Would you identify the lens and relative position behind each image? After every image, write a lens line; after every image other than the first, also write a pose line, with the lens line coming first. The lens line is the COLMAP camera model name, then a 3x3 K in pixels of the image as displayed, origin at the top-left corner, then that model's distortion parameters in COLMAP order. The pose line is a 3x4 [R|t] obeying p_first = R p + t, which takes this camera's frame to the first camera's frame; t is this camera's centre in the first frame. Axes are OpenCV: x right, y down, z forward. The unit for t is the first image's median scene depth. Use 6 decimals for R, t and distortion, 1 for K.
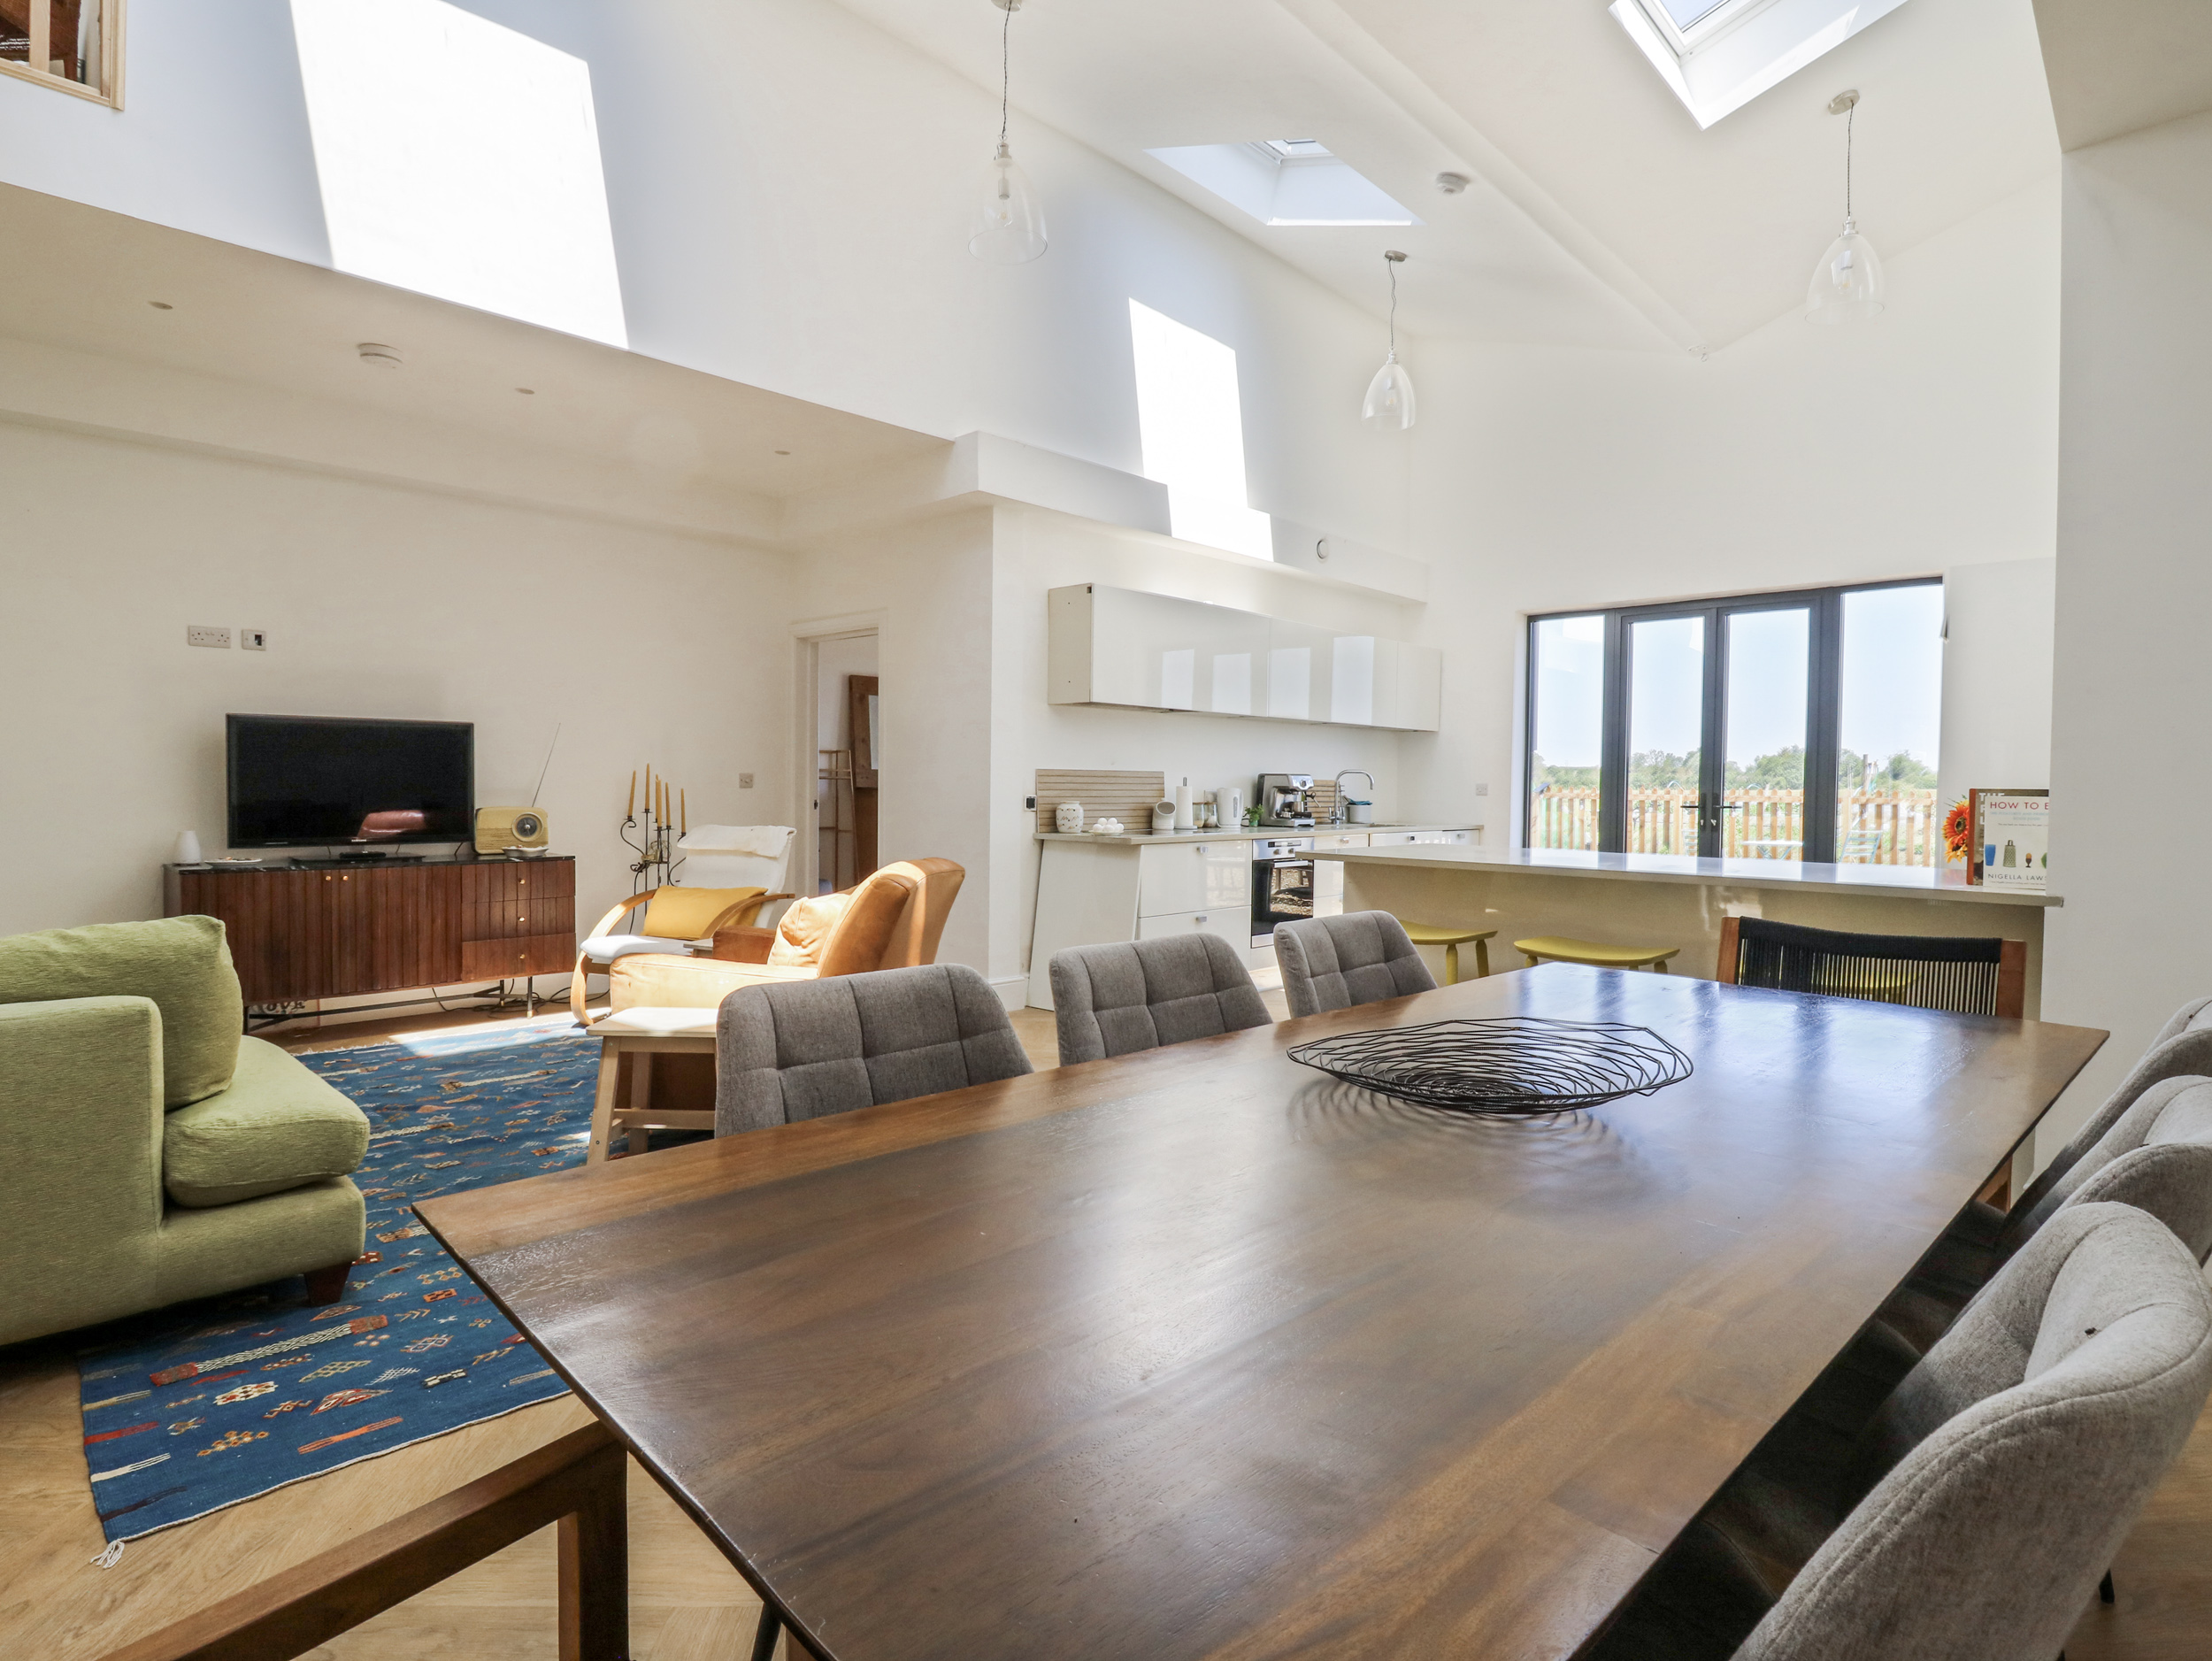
lens RADIAL K [[1153.0, 0, 1130.8], [0, 1153.0, 822.8], [0, 0, 1]] dist [0.002078, -0.015197]
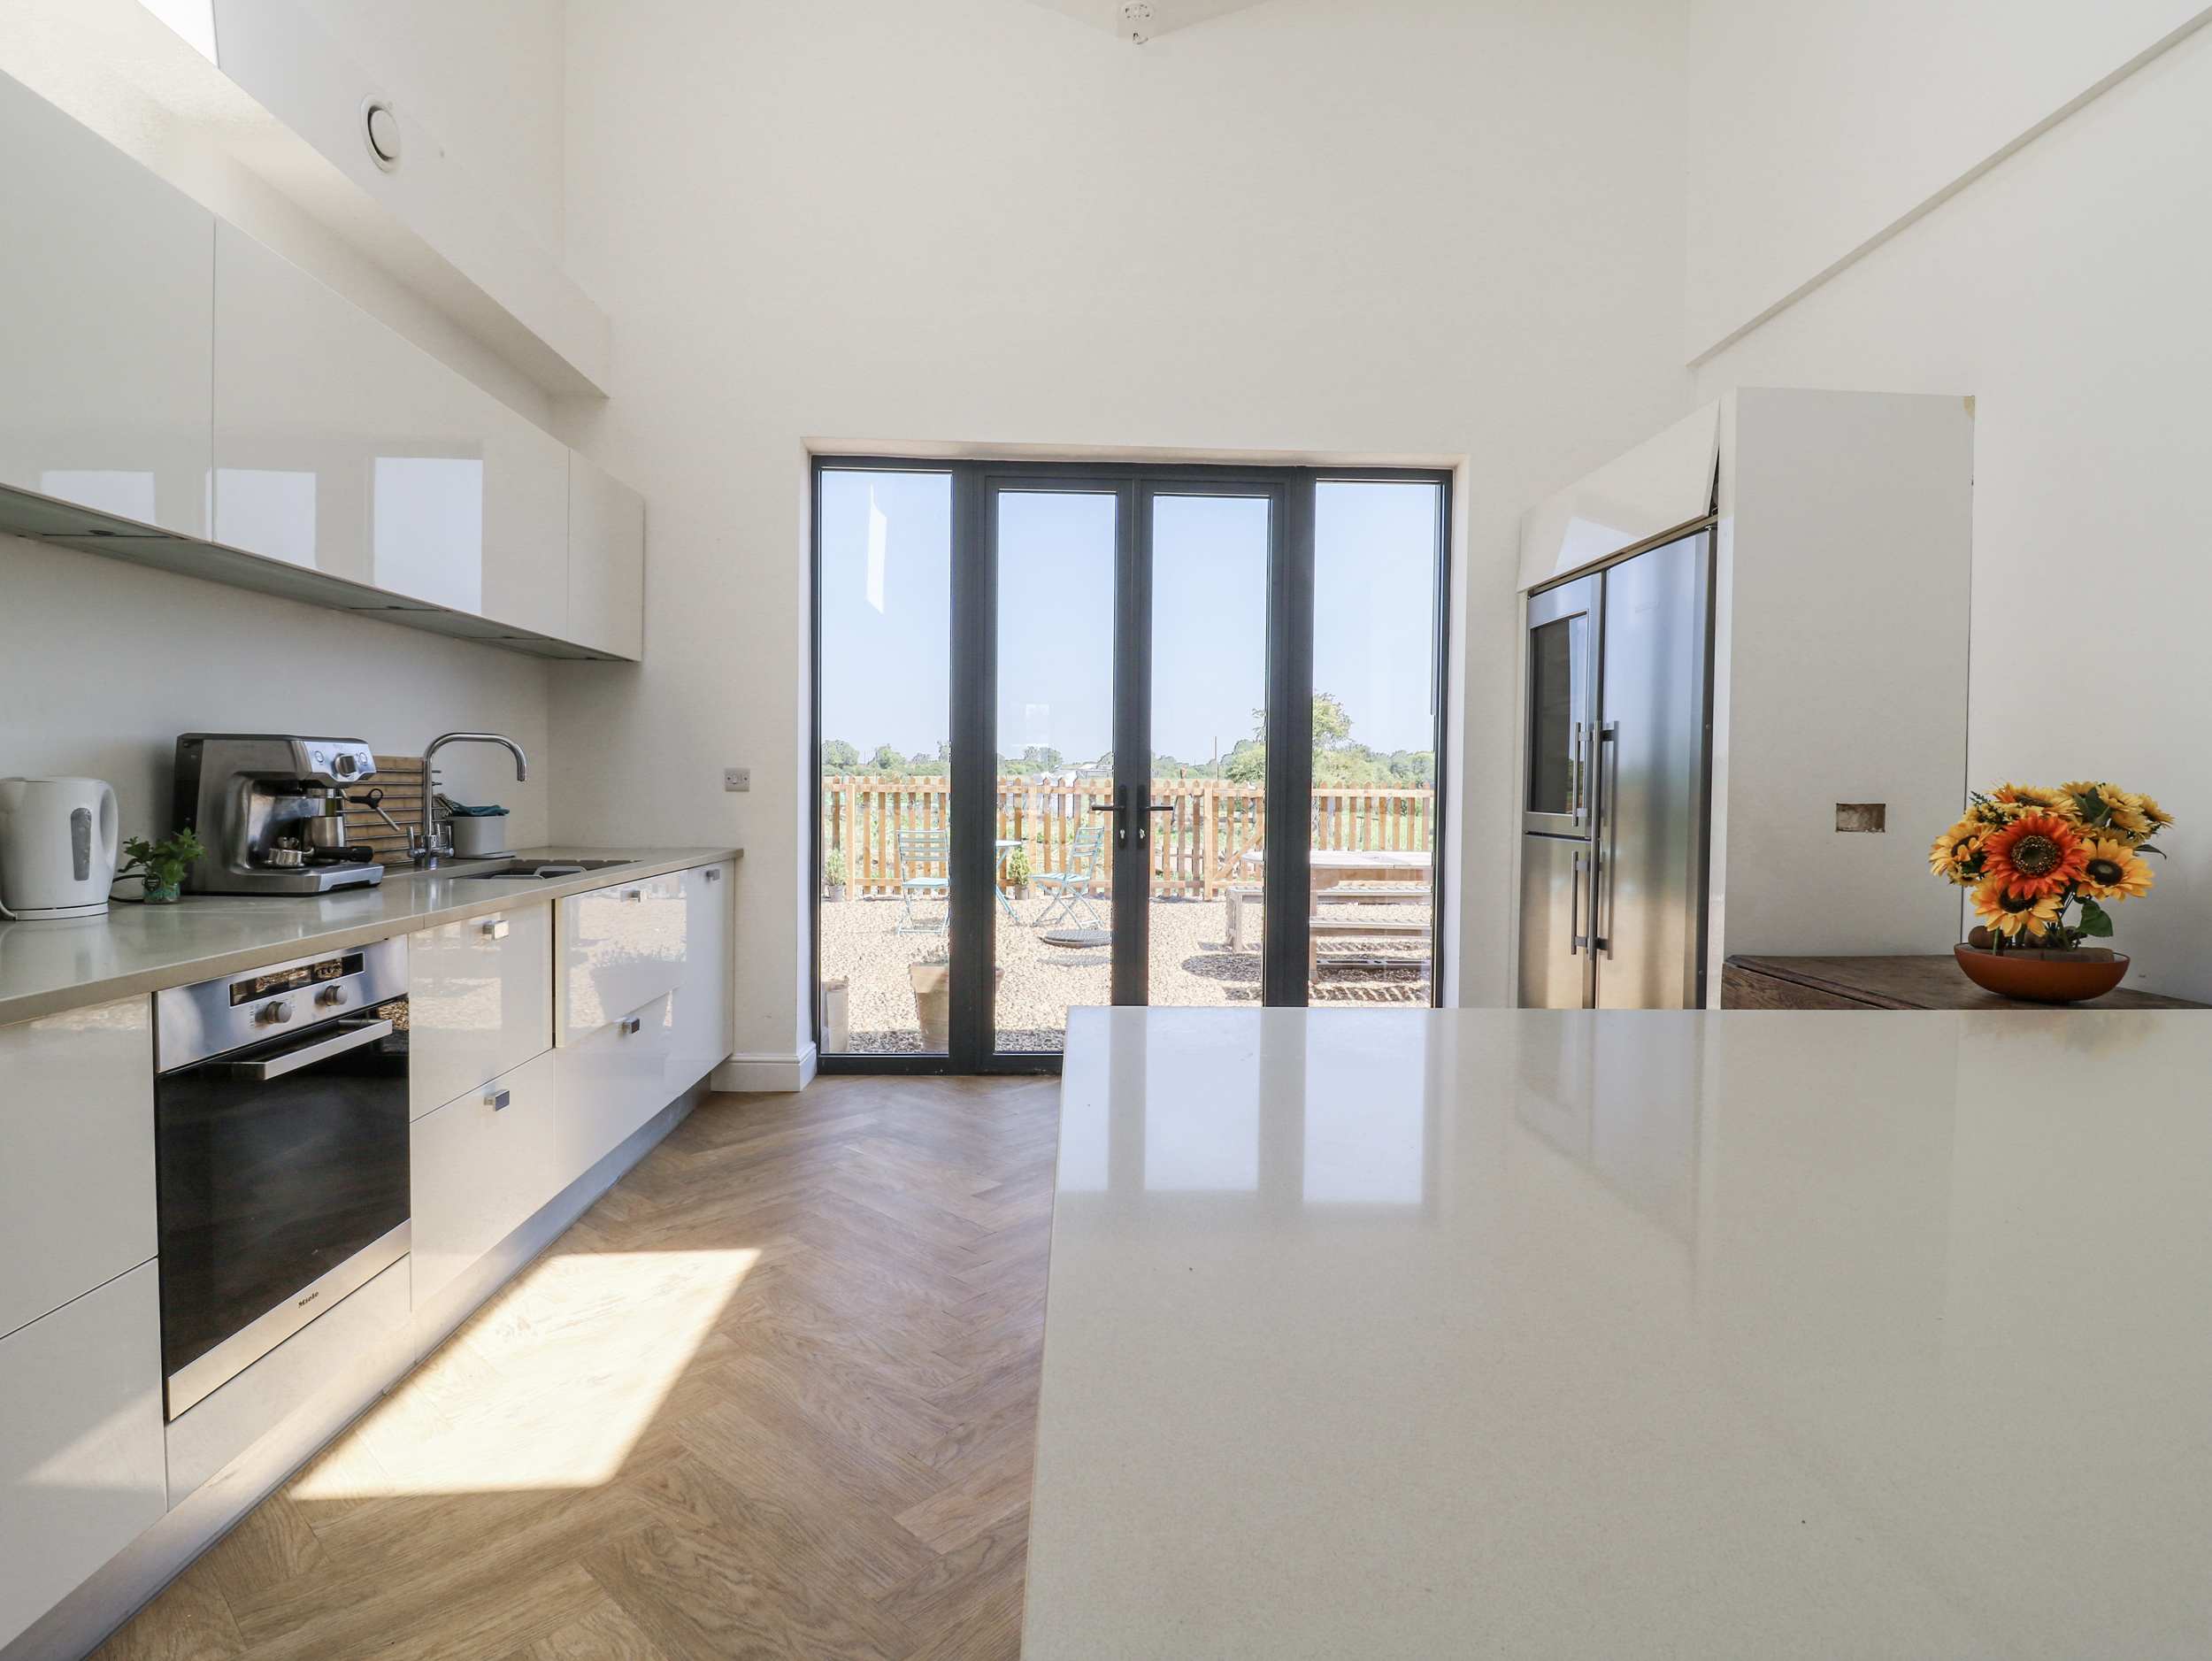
lens RADIAL K [[1153.0, 0, 1130.8], [0, 1153.0, 822.8], [0, 0, 1]] dist [0.002078, -0.015197]
pose [[0.694041, -0.028174, 0.719384, 0.078920], [0.020268, 0.999603, 0.019594, -0.022521], [-0.719650, 0.000982, 0.694336, 0.716901]]
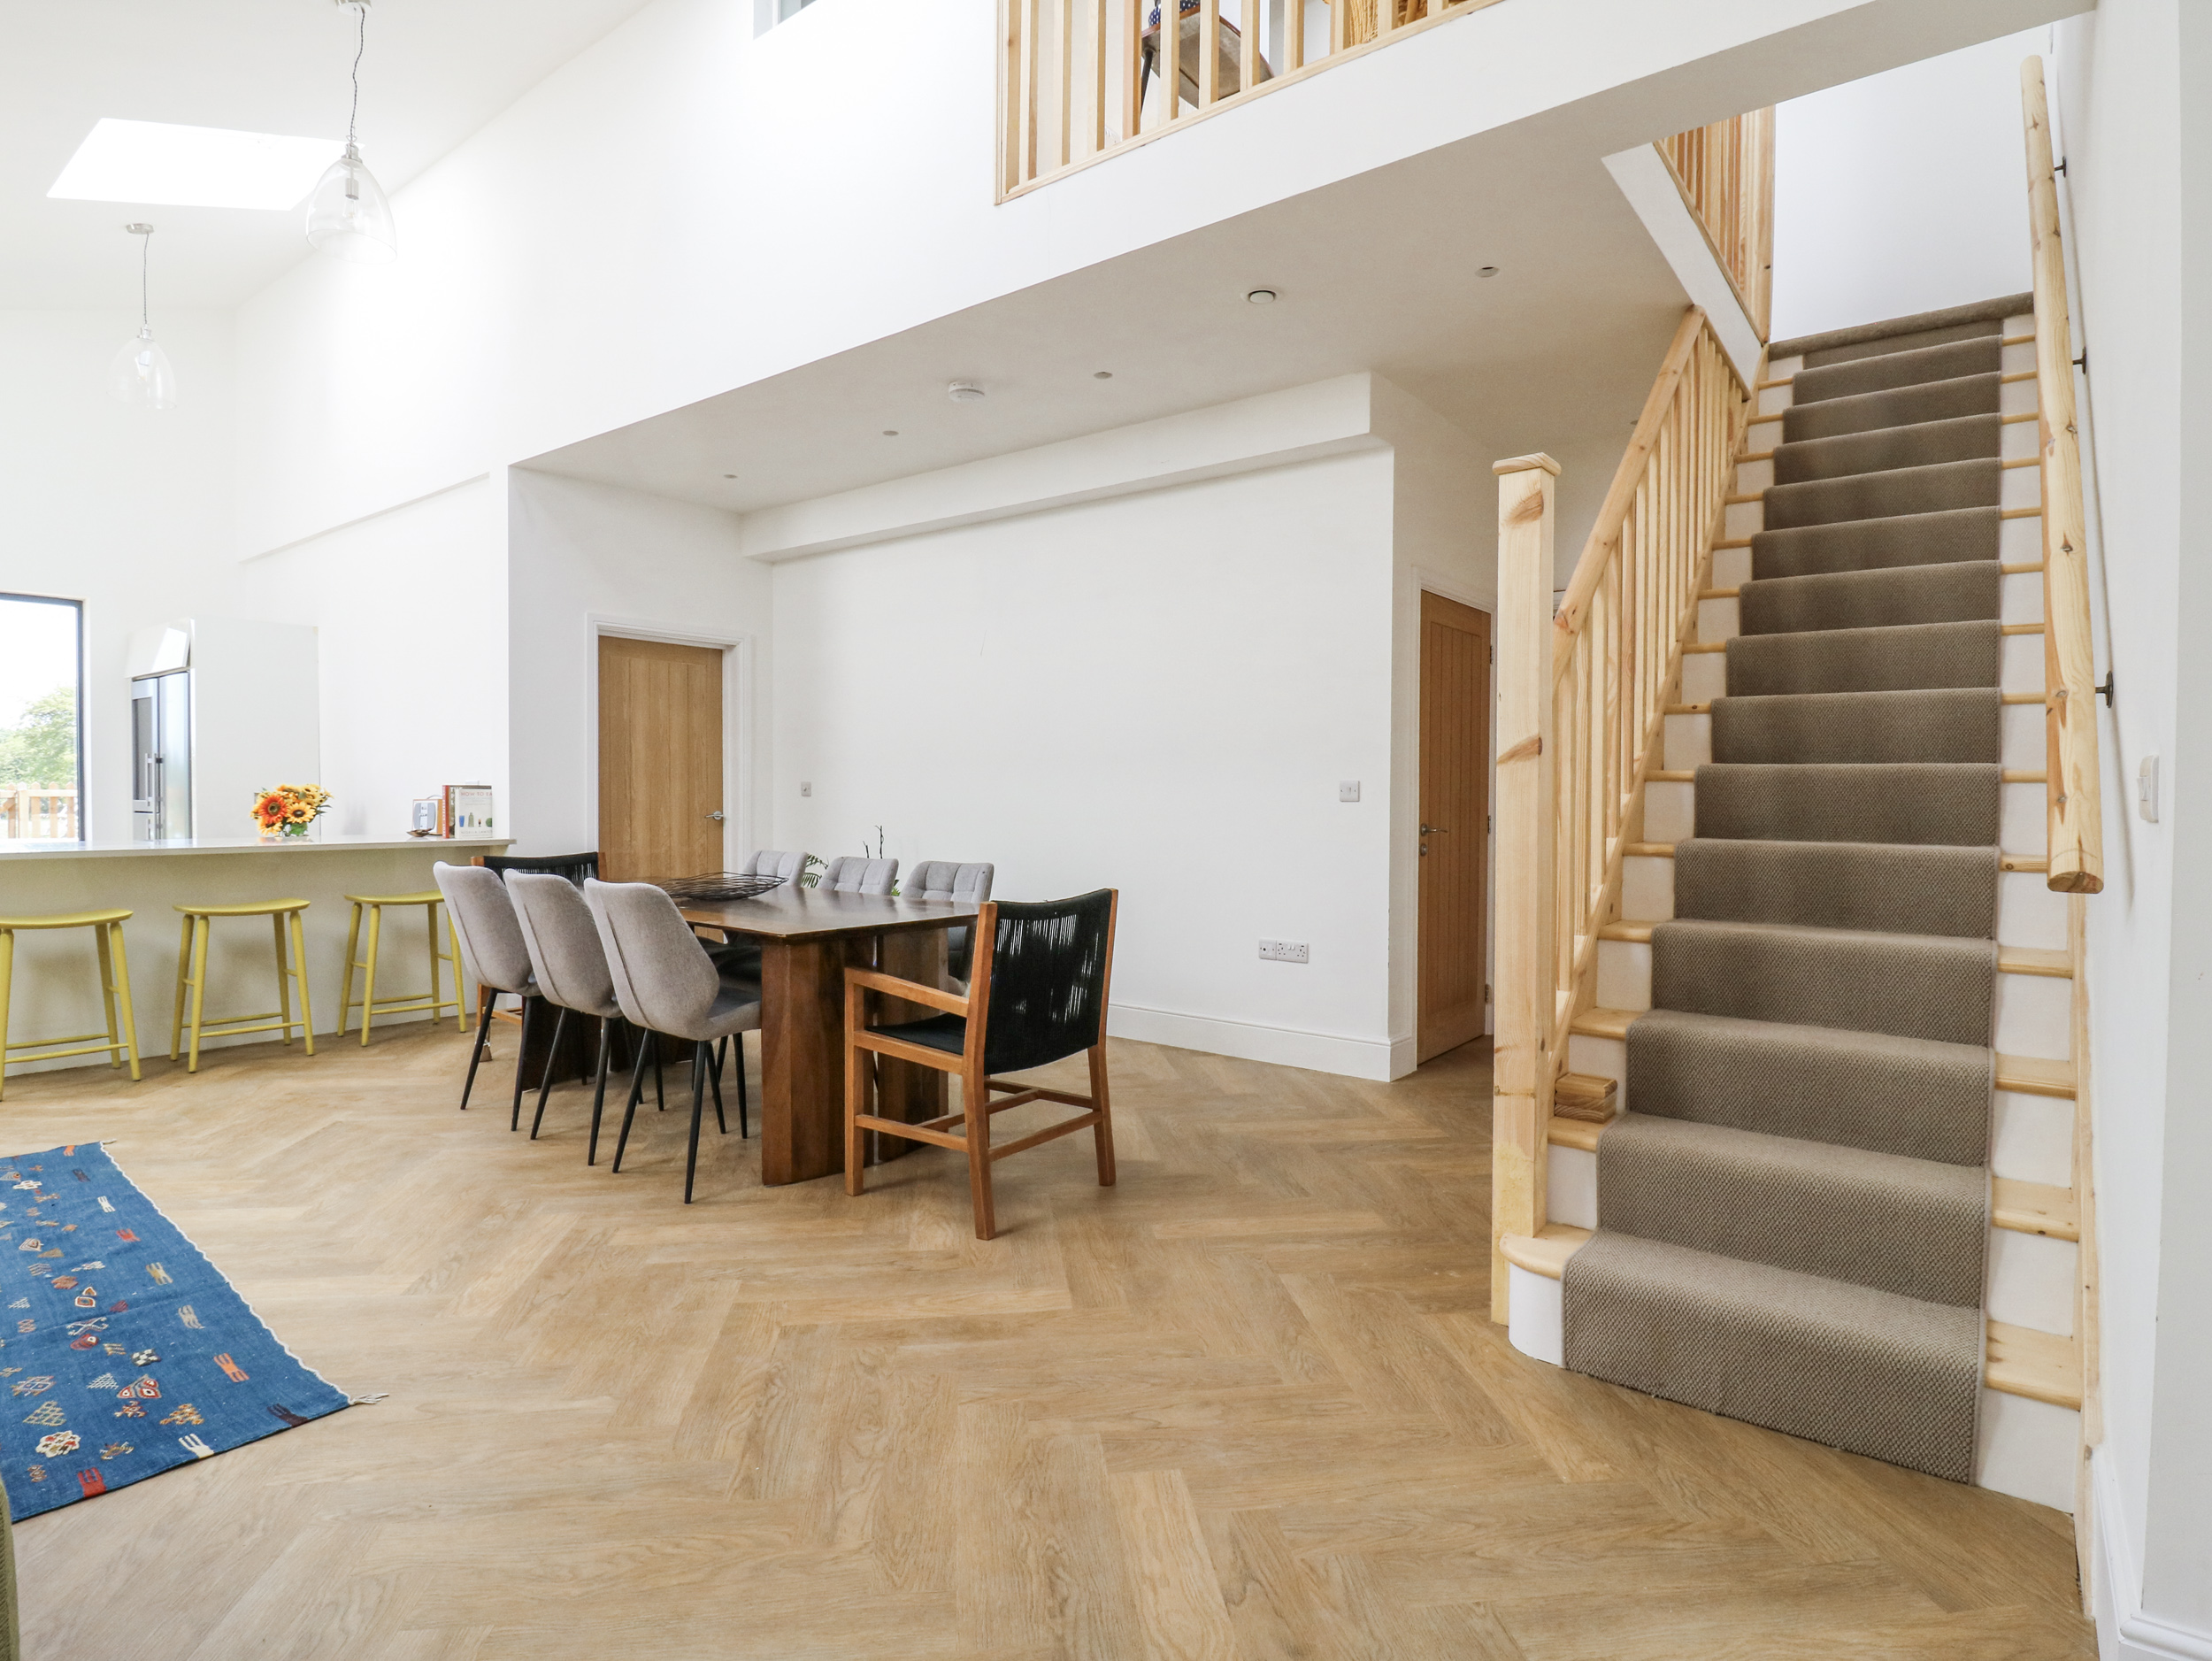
lens RADIAL K [[1156.4, 0, 1115.4], [0, 1156.4, 817.4], [0, 0, 1]] dist [0.000613, -0.011549]
pose [[-0.104325, -0.032640, 0.994008, -0.631700], [0.024652, 0.999069, 0.035394, -0.010128], [-0.994238, 0.028196, -0.103423, 0.076724]]
